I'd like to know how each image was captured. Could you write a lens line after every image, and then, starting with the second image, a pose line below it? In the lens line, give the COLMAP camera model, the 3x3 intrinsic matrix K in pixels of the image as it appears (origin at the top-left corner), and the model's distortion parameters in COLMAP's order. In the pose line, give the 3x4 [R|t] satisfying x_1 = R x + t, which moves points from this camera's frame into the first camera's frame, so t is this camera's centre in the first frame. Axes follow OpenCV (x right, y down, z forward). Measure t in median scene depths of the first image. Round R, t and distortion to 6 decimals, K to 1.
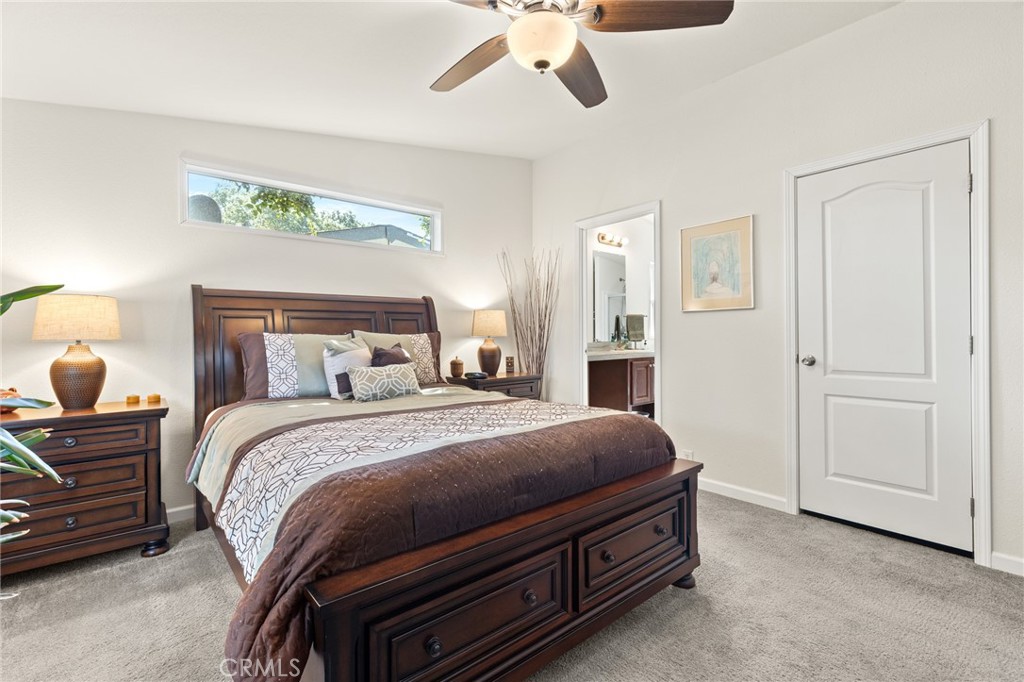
lens RADIAL K [[464.7, 0, 515.9], [0, 464.7, 333.3], [0, 0, 1]] dist [0.001972, 0.000267]
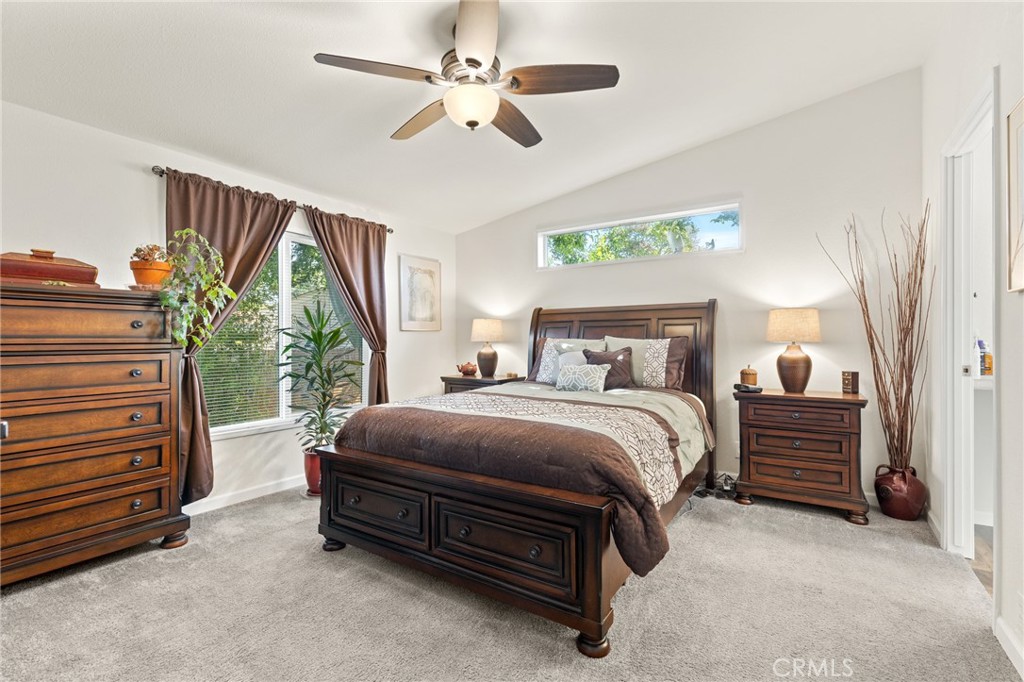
lens RADIAL K [[464.7, 0, 513.0], [0, 464.7, 342.1], [0, 0, 1]] dist [0.001972, 0.000267]
pose [[0.270549, 0.012661, -0.962623, 0.647385], [0.003588, 0.999893, 0.014160, -0.006733], [0.962700, -0.007285, 0.270474, 0.379226]]
